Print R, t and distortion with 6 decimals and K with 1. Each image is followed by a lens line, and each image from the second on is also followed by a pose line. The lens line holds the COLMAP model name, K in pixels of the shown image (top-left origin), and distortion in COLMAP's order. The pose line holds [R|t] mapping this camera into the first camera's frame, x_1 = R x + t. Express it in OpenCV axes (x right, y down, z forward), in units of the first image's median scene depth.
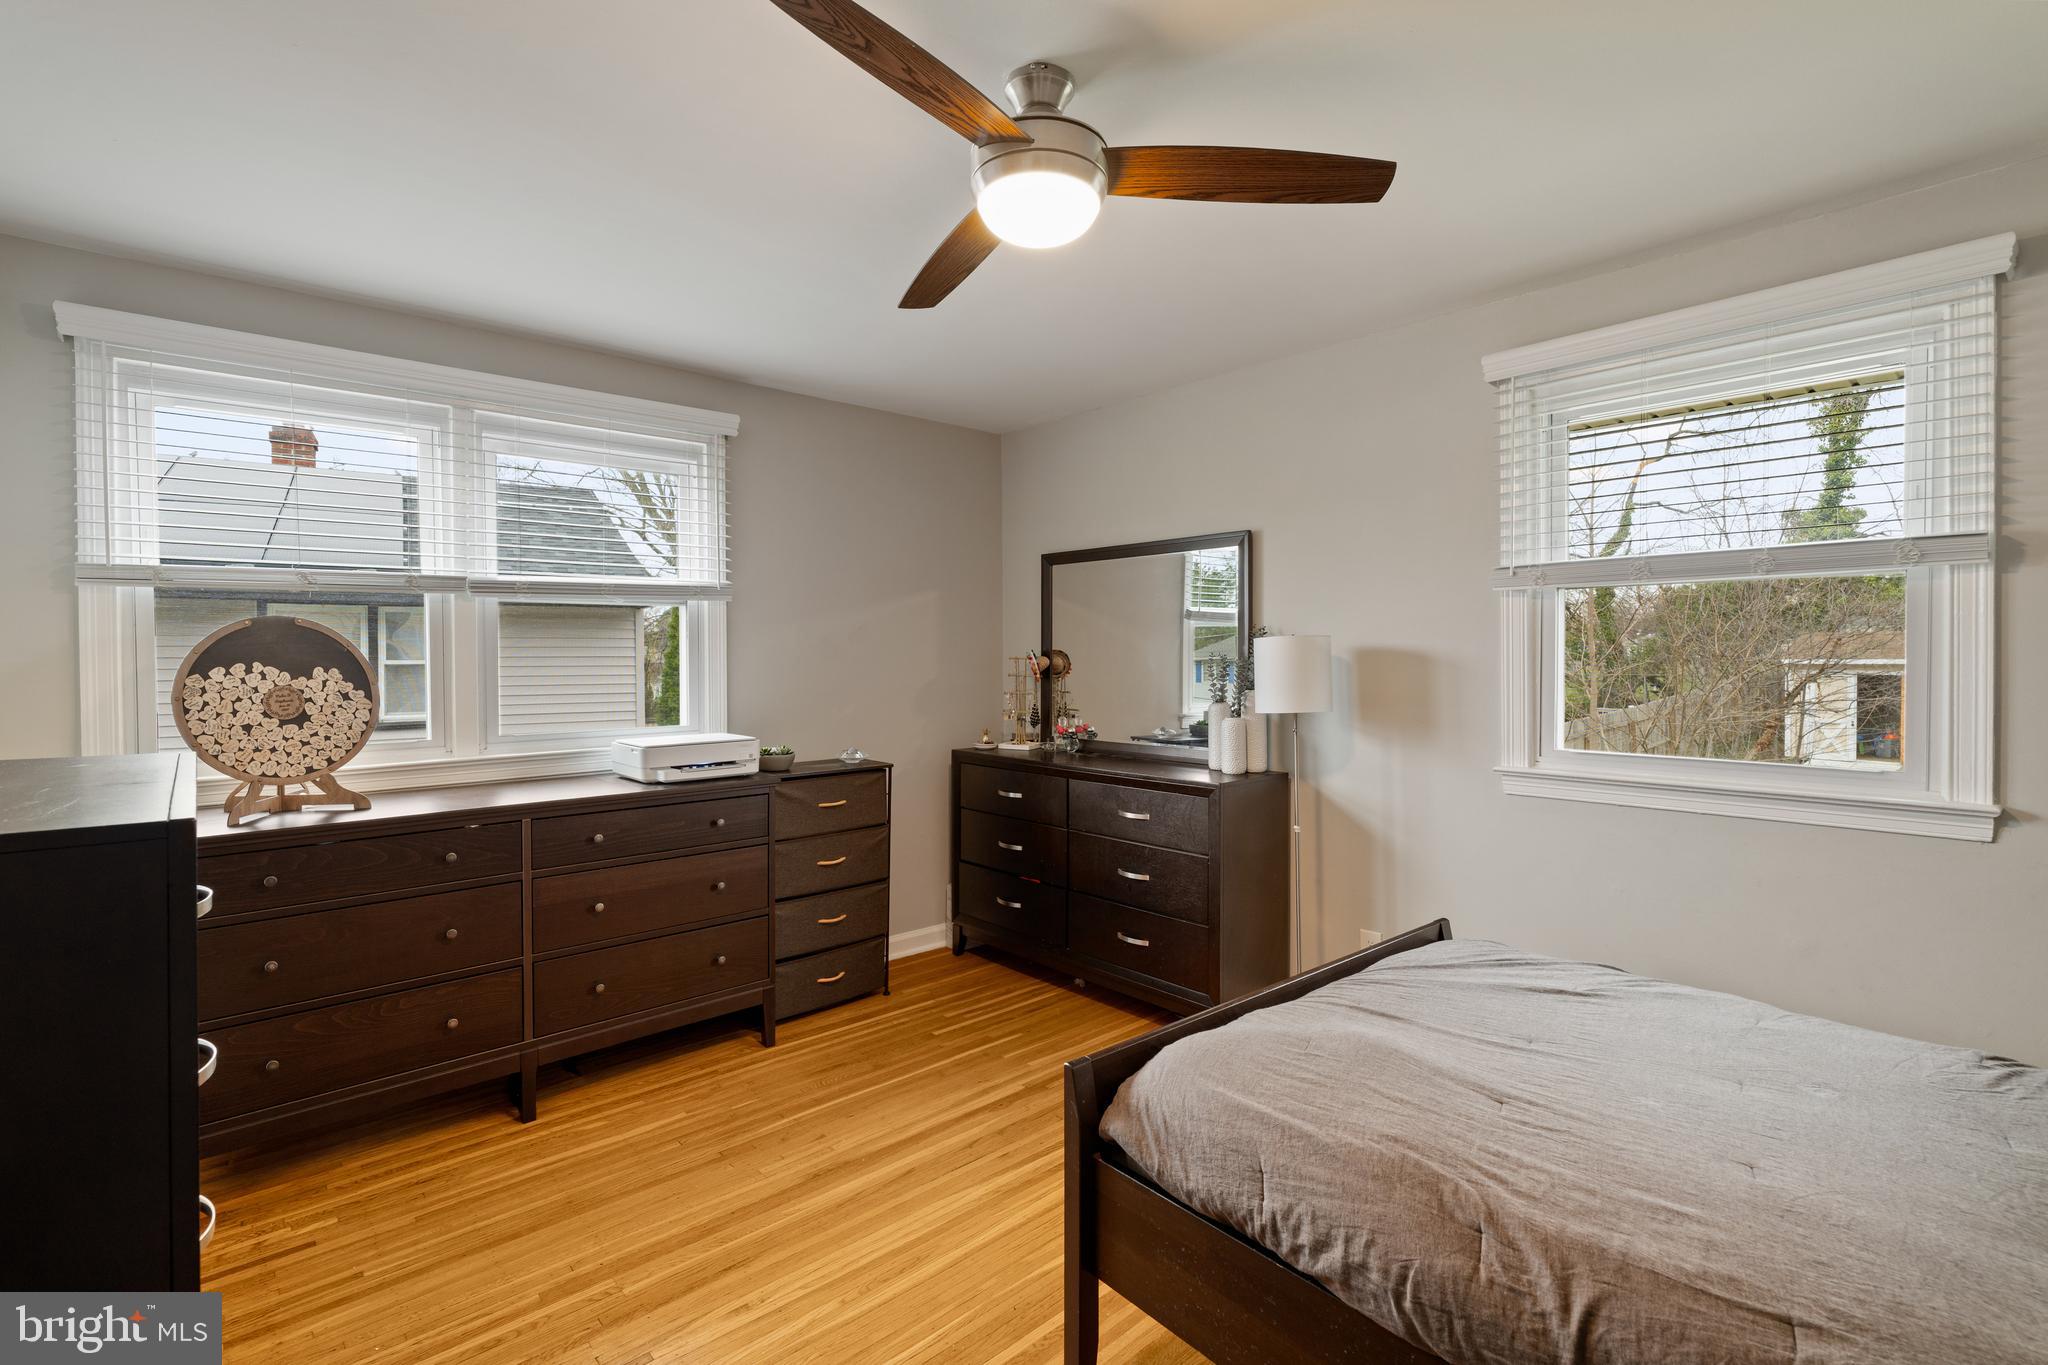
lens RADIAL K [[930.5, 0, 1007.3], [0, 930.5, 696.8], [0, 0, 1]] dist [-0.000089, 0.000628]
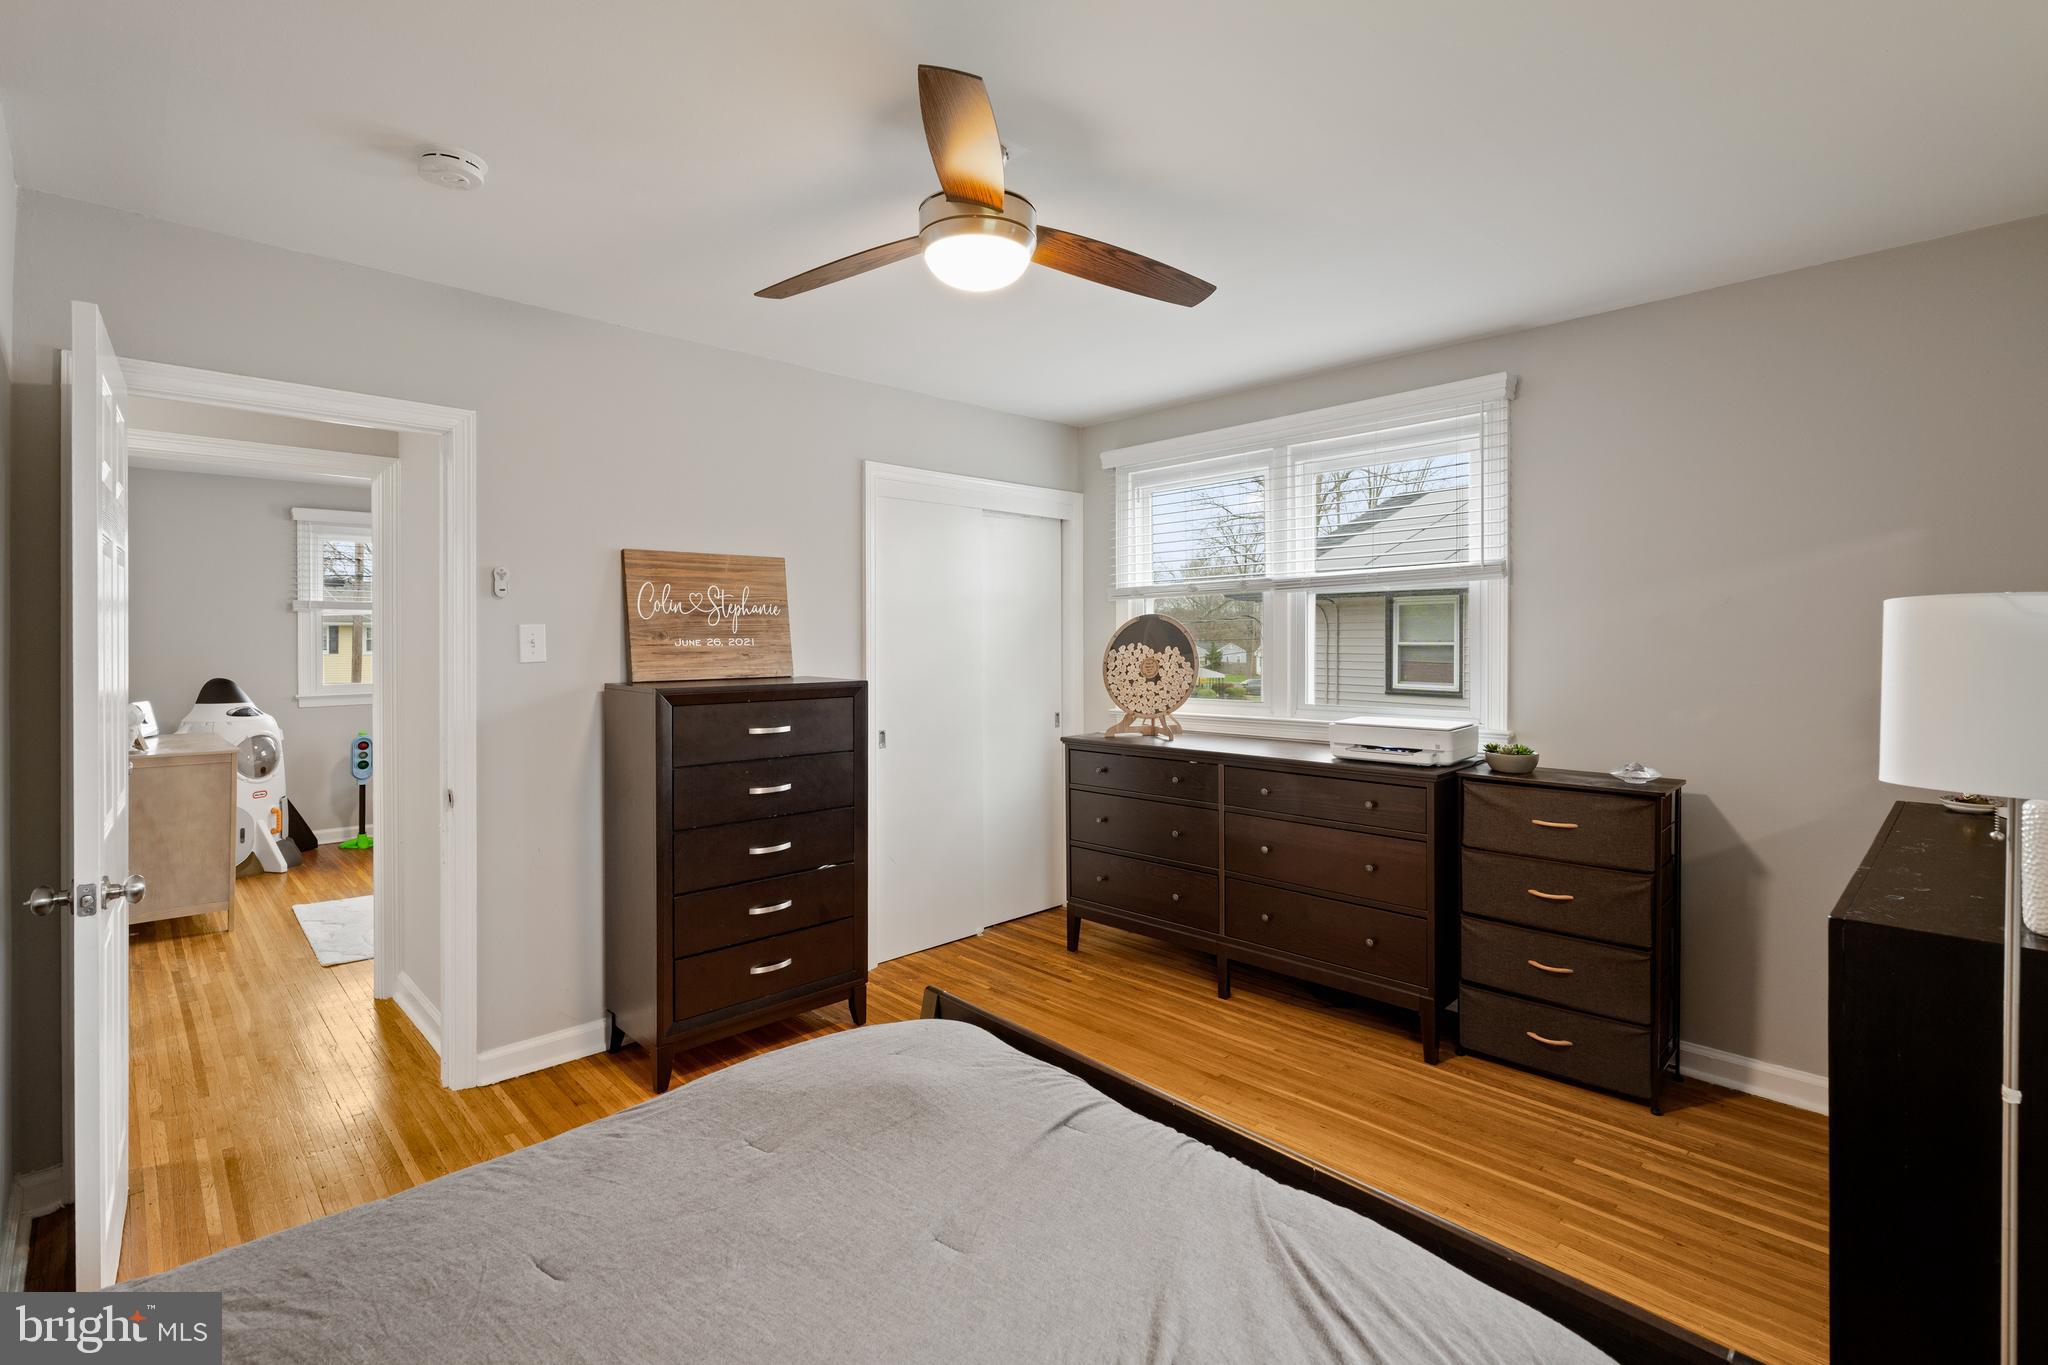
lens RADIAL K [[933.0, 0, 1014.6], [0, 933.0, 670.5], [0, 0, 1]] dist [-0.004551, 0.002685]
pose [[0.043060, 0.036108, -0.998420, 0.775597], [-0.041714, 0.998540, 0.034314, -0.032716], [0.998201, 0.040171, 0.044503, 0.652602]]
